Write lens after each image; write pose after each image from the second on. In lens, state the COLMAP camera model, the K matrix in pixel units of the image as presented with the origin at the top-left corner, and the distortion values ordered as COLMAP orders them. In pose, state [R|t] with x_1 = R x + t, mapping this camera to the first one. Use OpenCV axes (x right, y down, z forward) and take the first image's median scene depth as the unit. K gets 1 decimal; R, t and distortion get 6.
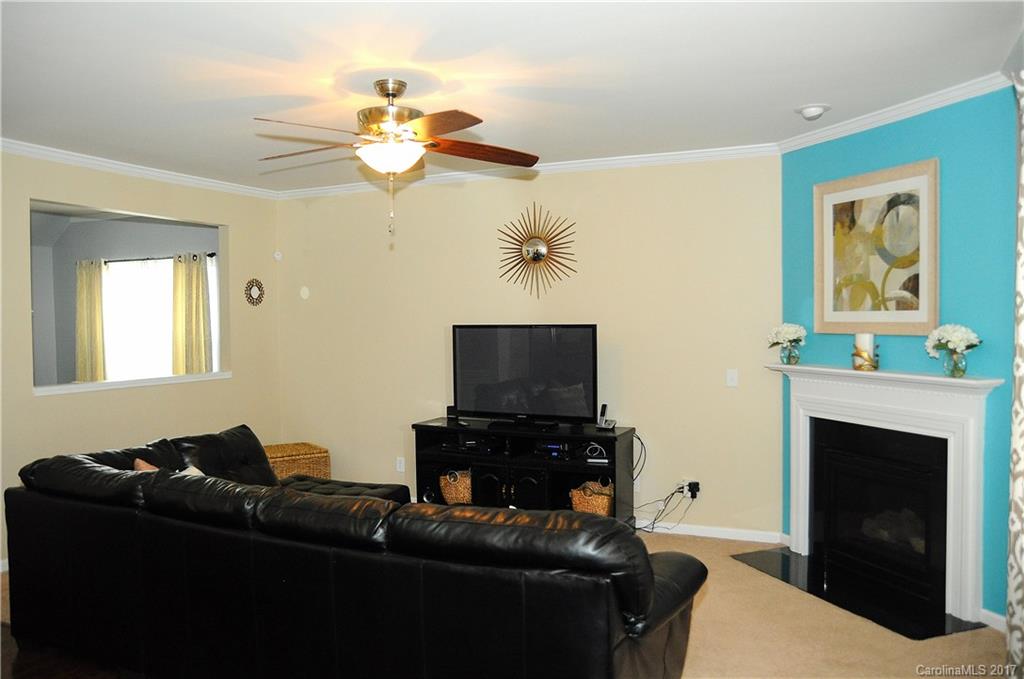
lens RADIAL K [[805.6, 0, 512.0], [0, 805.6, 339.5], [0, 0, 1]] dist [-0.129987, 0.119487]
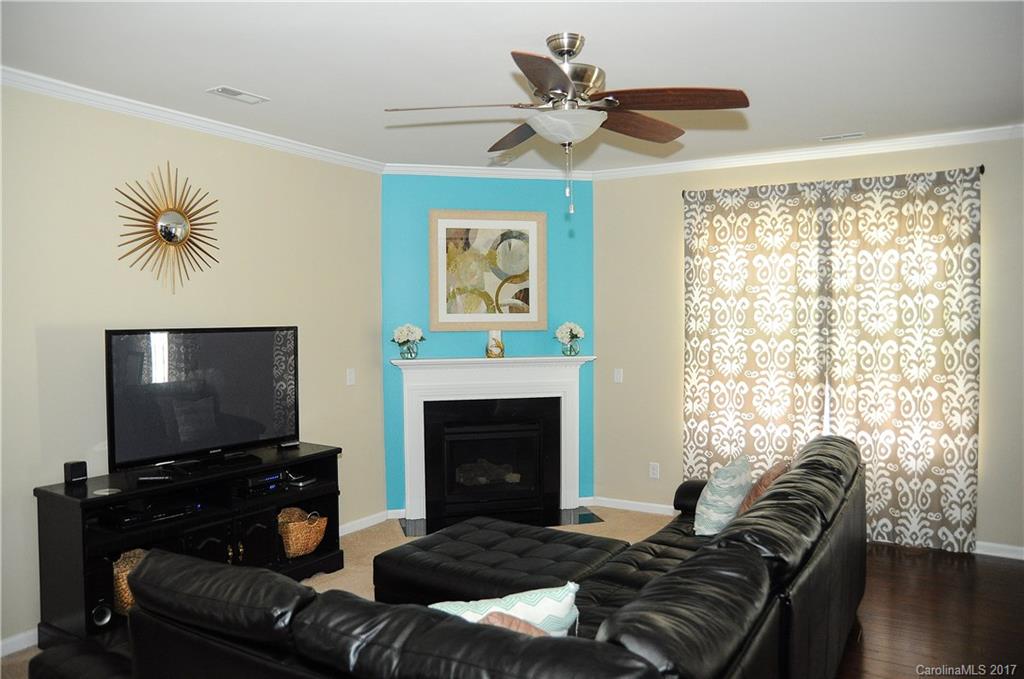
lens RADIAL K [[739.0, 0, 512.0], [0, 739.0, 339.5], [0, 0, 1]] dist [-0.009386, -0.001176]
pose [[0.125571, -0.021659, 0.991848, -0.797603], [0.033558, 0.999282, 0.017573, -0.012802], [-0.991517, 0.031078, 0.126208, 0.809684]]
